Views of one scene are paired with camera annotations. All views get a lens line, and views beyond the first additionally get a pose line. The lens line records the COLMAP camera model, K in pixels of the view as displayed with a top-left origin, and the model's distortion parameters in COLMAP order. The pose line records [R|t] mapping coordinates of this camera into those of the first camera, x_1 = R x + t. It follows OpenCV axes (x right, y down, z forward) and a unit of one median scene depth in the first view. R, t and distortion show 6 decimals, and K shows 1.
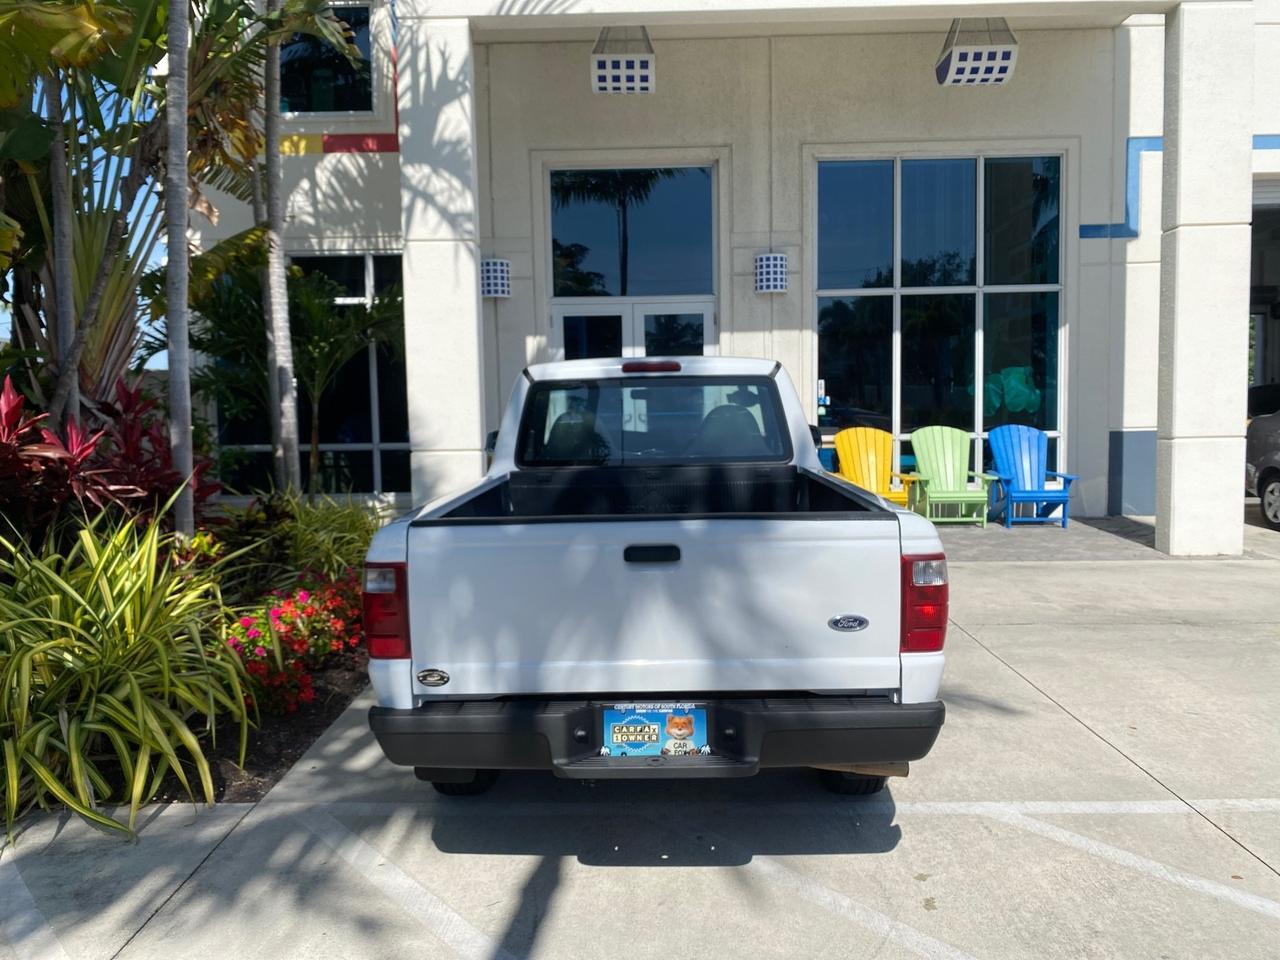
lens RADIAL K [[984.0, 0, 647.4], [0, 984.0, 485.9], [0, 0, 1]] dist [0.028680, -0.034810]
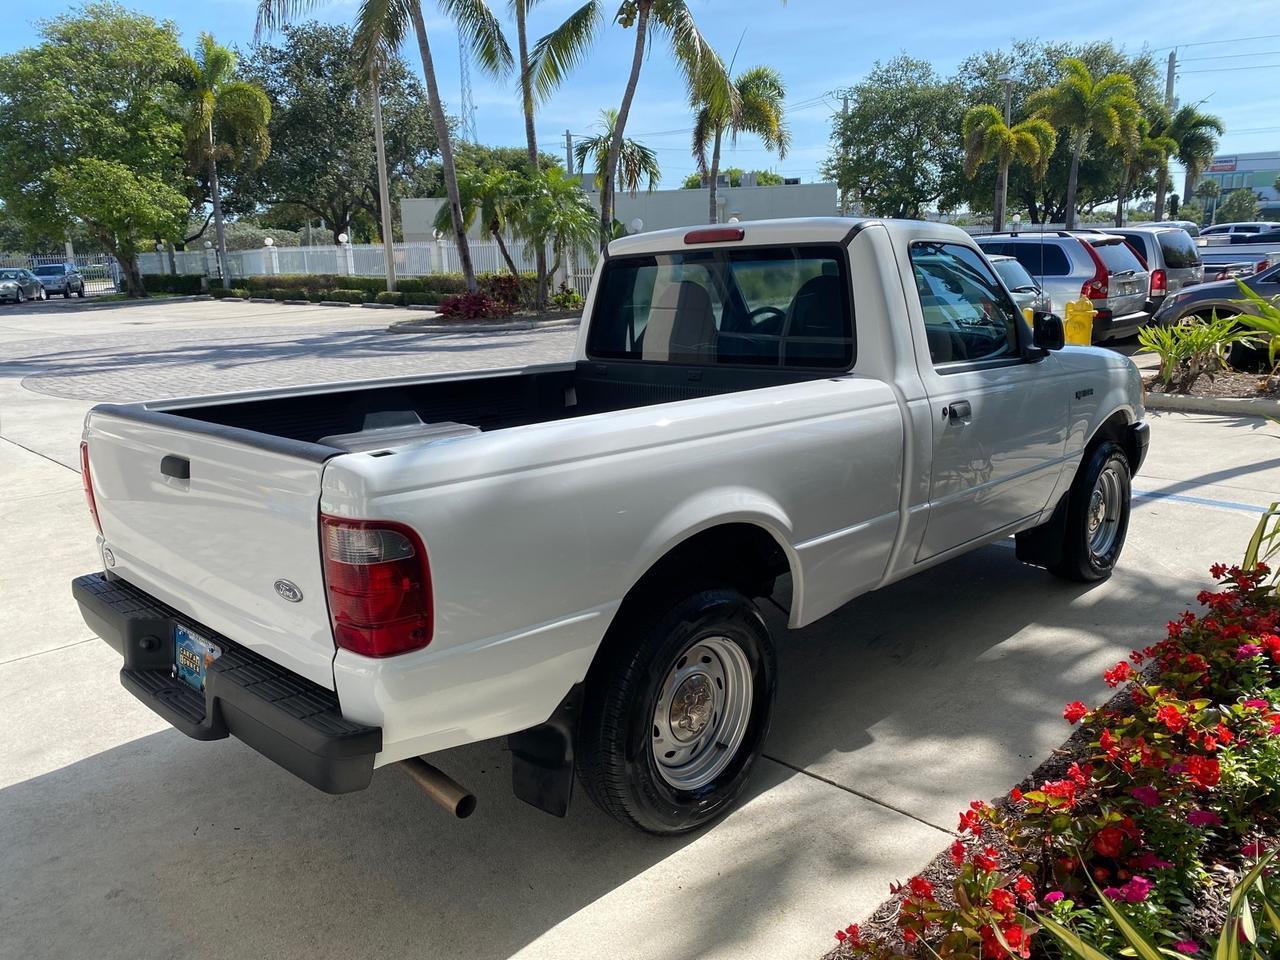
lens RADIAL K [[984.0, 0, 636.1], [0, 984.0, 478.7], [0, 0, 1]] dist [0.028680, -0.034810]
pose [[0.717448, 0.139794, -0.682441, 0.522060], [-0.054675, 0.987936, 0.144893, -0.040138], [0.694463, -0.066641, 0.716436, 0.383577]]
